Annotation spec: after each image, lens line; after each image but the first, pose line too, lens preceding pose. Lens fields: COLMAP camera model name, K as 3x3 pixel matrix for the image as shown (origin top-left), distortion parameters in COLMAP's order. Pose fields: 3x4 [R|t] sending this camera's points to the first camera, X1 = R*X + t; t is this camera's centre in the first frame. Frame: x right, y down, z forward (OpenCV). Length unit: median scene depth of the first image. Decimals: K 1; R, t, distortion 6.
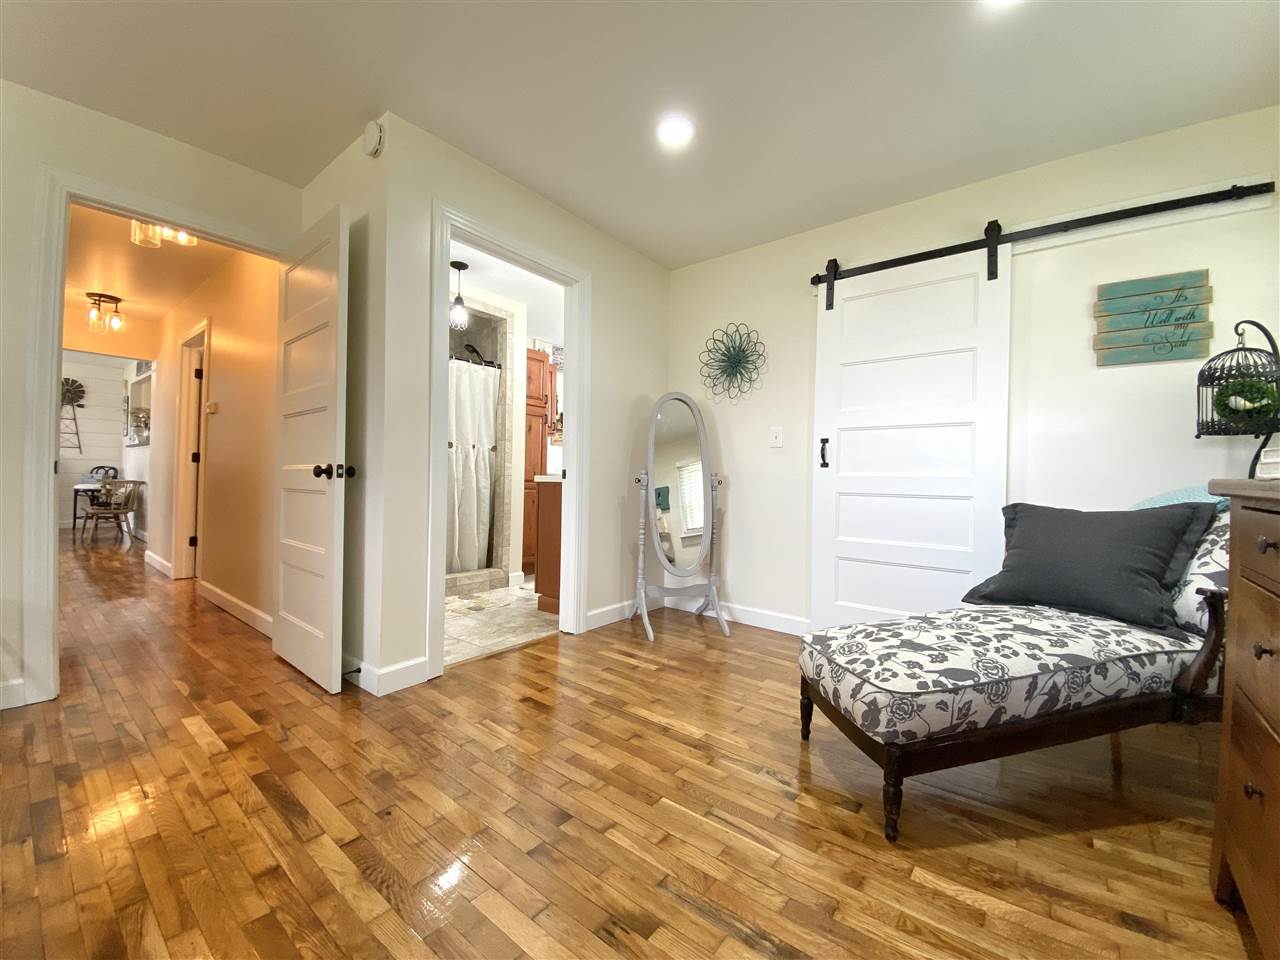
lens RADIAL K [[515.3, 0, 642.3], [0, 515.3, 480.4], [0, 0, 1]] dist [0.029580, -0.025534]
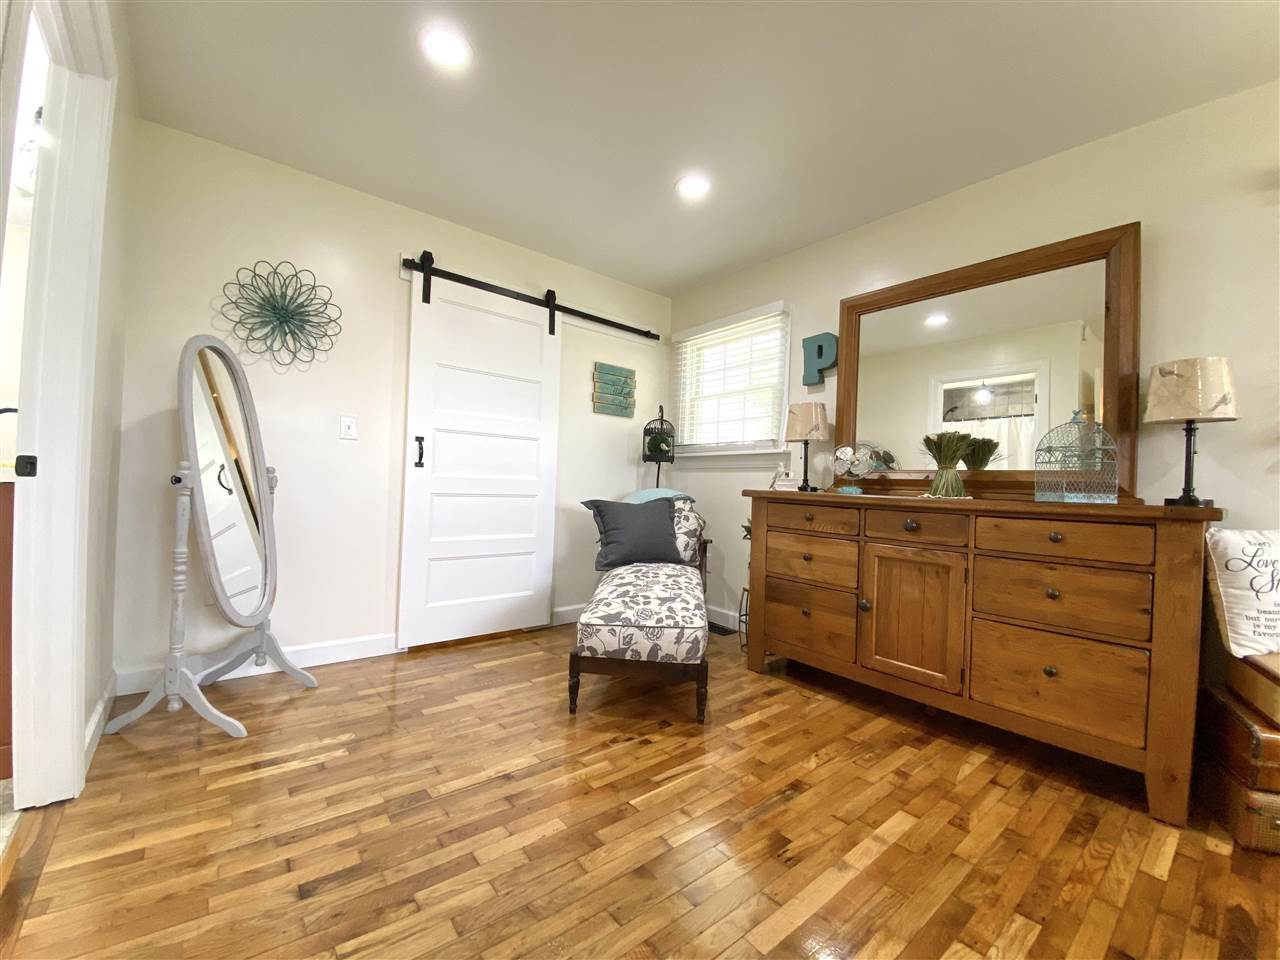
lens RADIAL K [[515.3, 0, 642.3], [0, 515.3, 480.4], [0, 0, 1]] dist [0.029580, -0.025534]
pose [[0.211523, 0.002158, 0.977371, -0.770230], [-0.025895, 0.999659, 0.003397, -0.023123], [-0.977030, -0.026028, 0.211507, 0.622157]]
